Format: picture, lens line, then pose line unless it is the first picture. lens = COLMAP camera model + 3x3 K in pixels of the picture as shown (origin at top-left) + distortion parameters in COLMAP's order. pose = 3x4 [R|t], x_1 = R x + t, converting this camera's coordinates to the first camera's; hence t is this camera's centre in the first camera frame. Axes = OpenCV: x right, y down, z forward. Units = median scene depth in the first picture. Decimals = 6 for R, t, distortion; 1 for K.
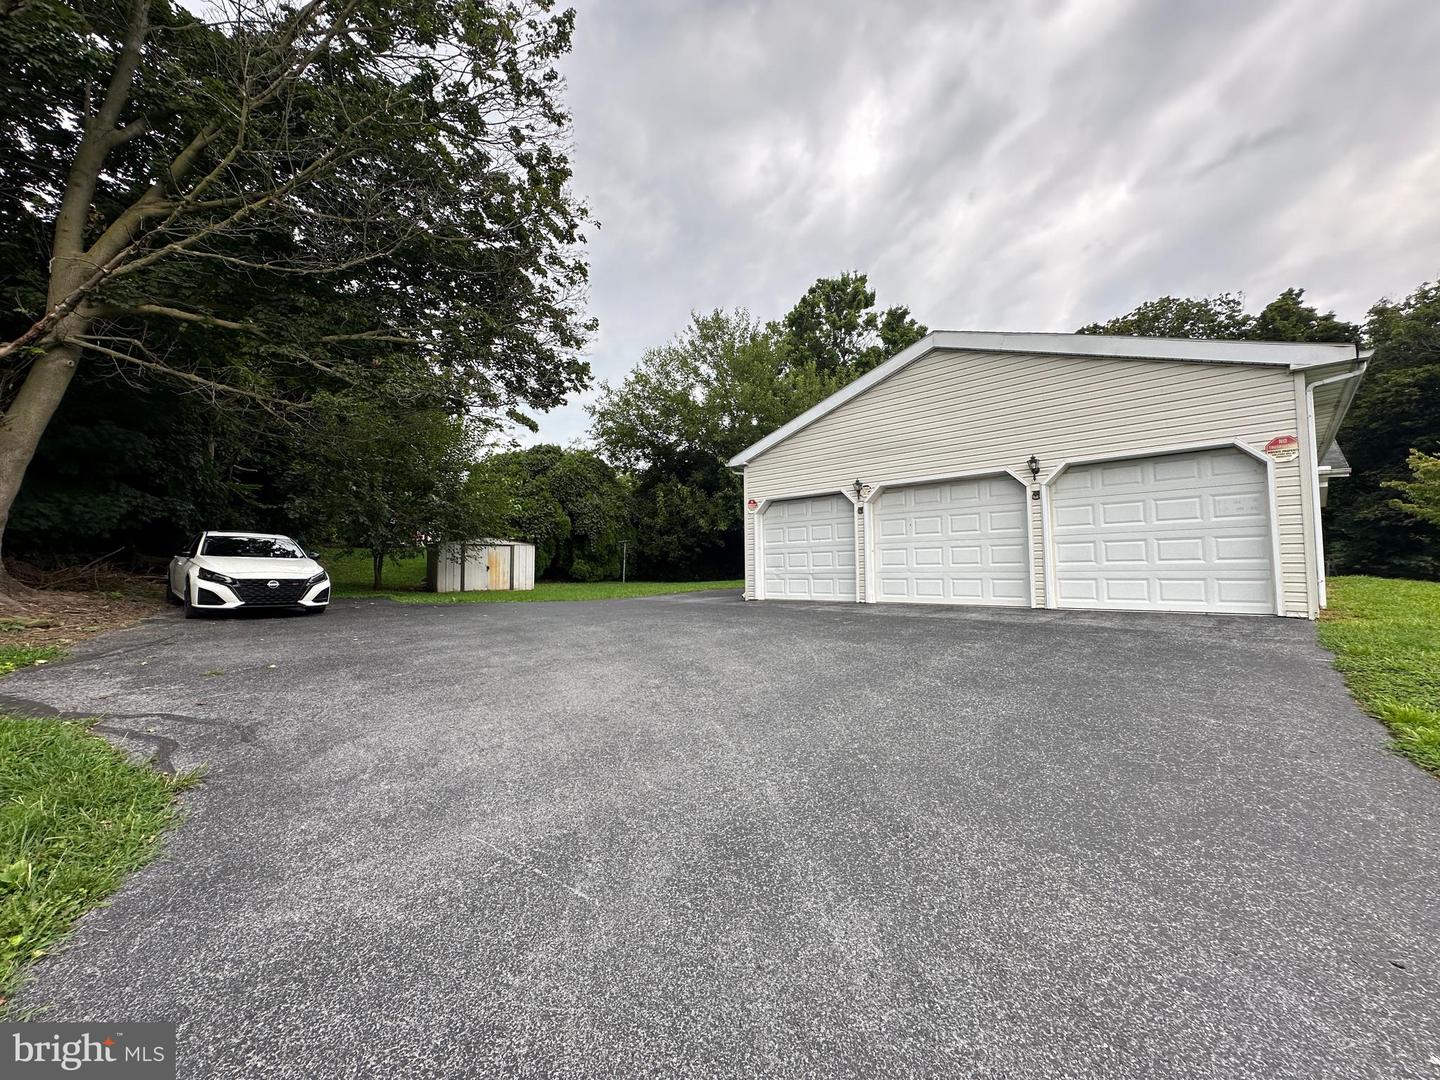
lens RADIAL K [[573.1, 0, 726.0], [0, 573.1, 540.7], [0, 0, 1]] dist [-0.004704, 0.000677]
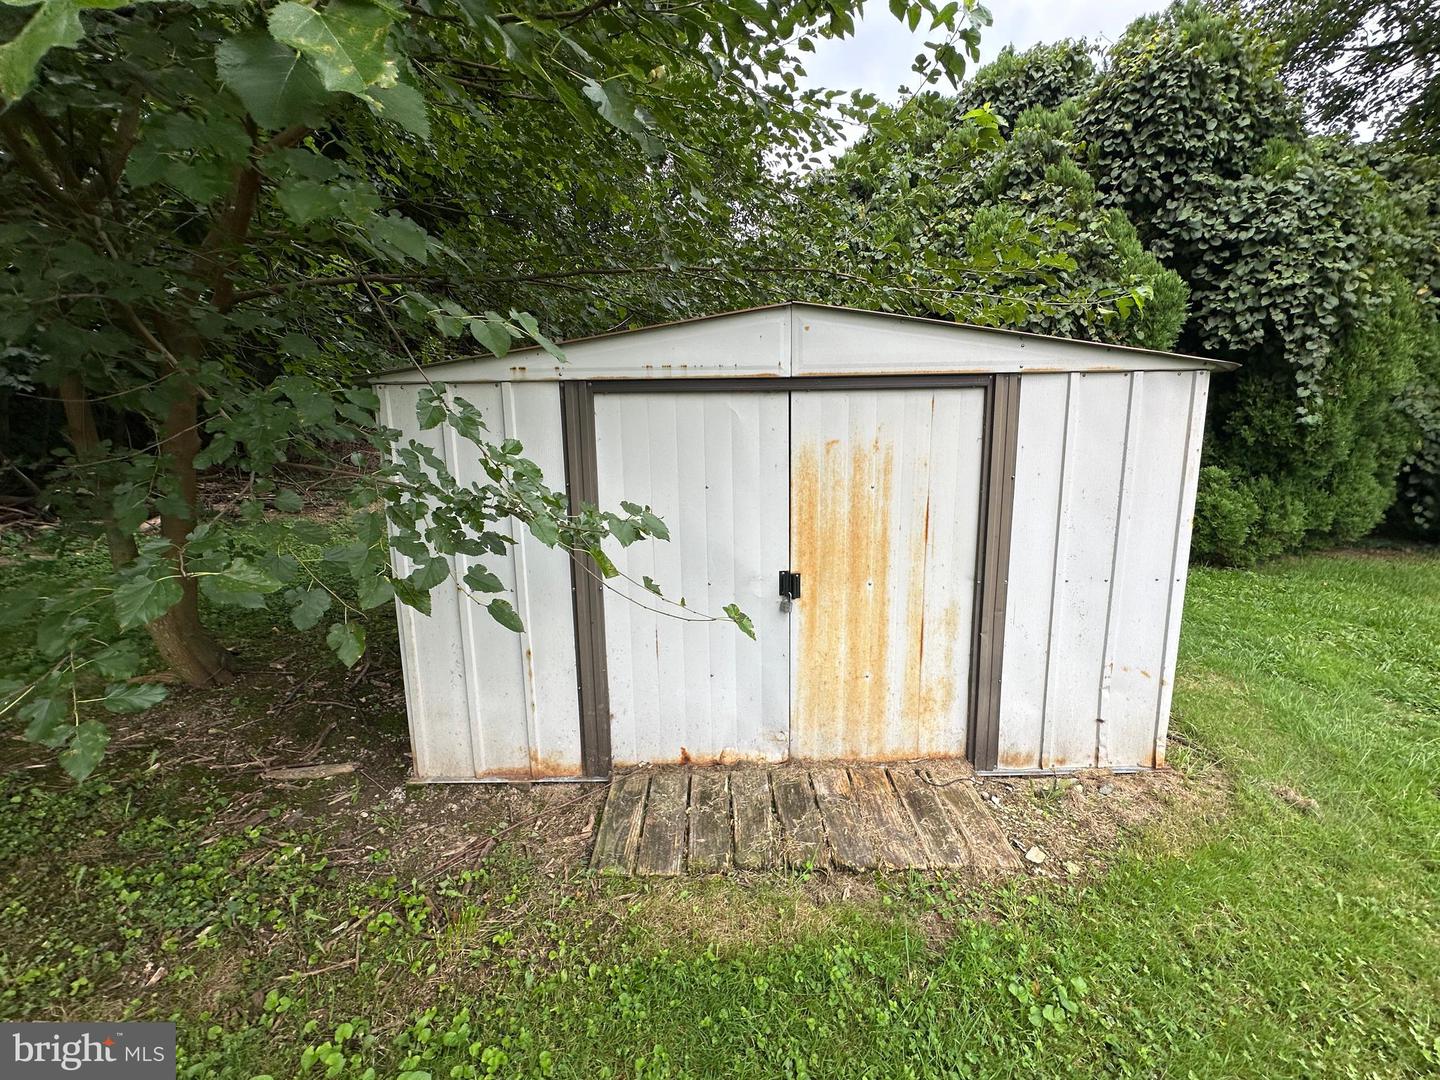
lens RADIAL K [[573.1, 0, 720.3], [0, 573.1, 542.4], [0, 0, 1]] dist [-0.004704, 0.000677]
pose [[0.800649, 0.086975, -0.592787, -0.345851], [0.043904, 0.978230, 0.202827, 0.013952], [0.597523, -0.188419, 0.779400, 0.871979]]
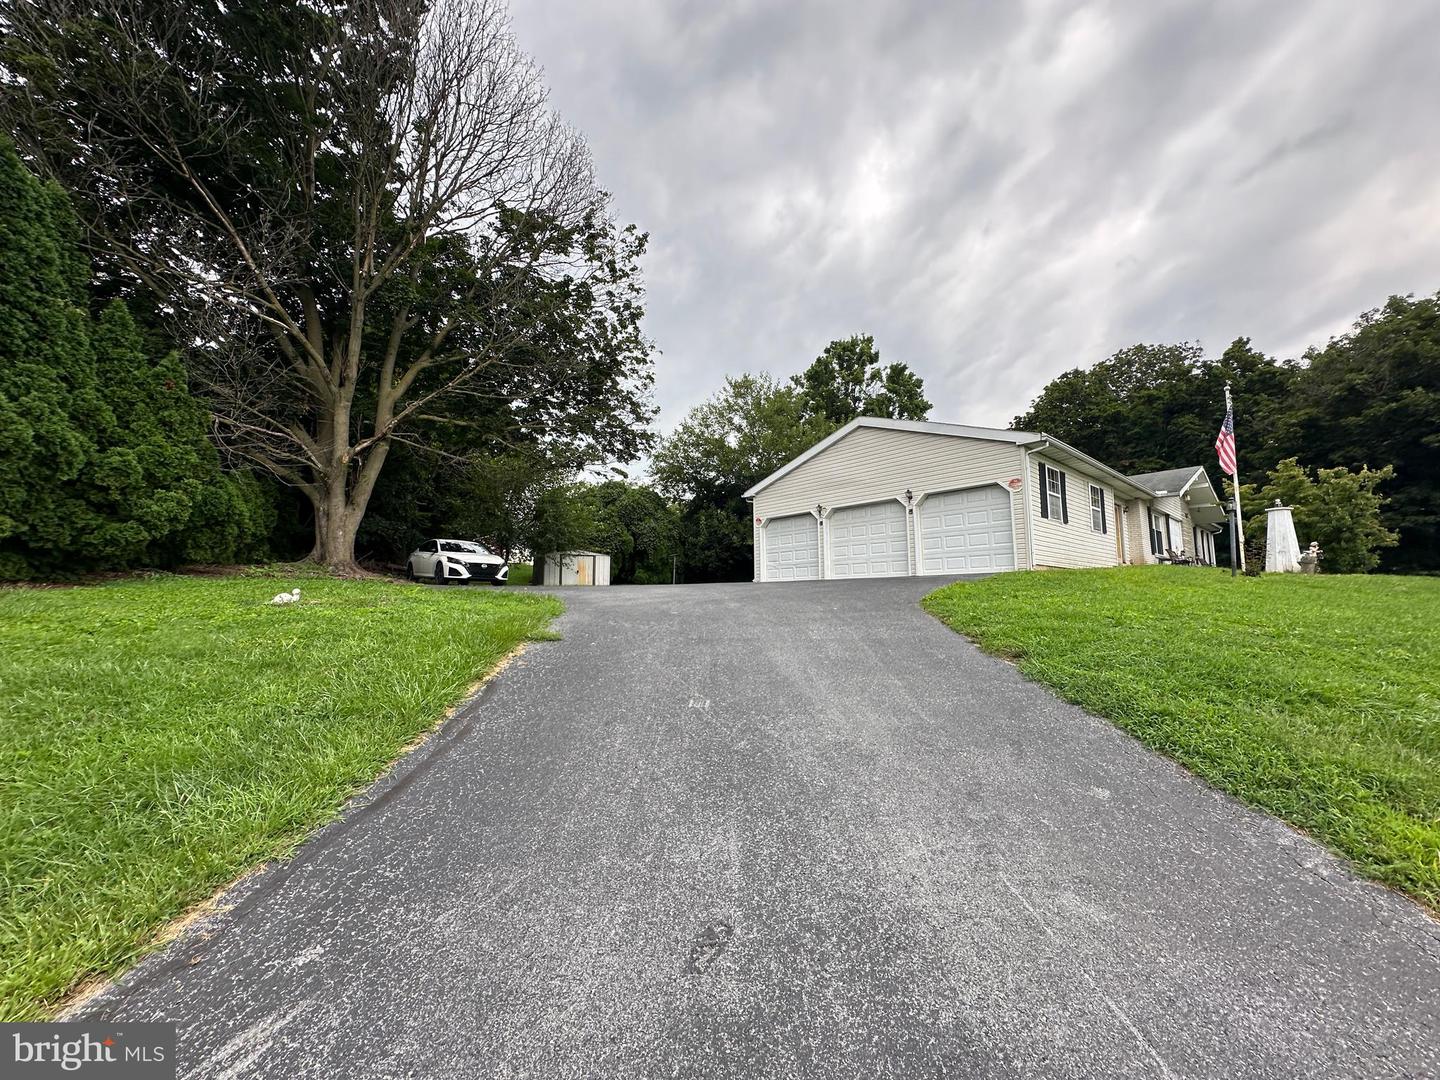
lens RADIAL K [[573.1, 0, 717.0], [0, 573.1, 540.7], [0, 0, 1]] dist [-0.004704, 0.000677]
pose [[0.995460, -0.006400, -0.094962, 0.052493], [0.001623, 0.998732, -0.050307, 0.042379], [0.095163, 0.049924, 0.994209, -0.348023]]
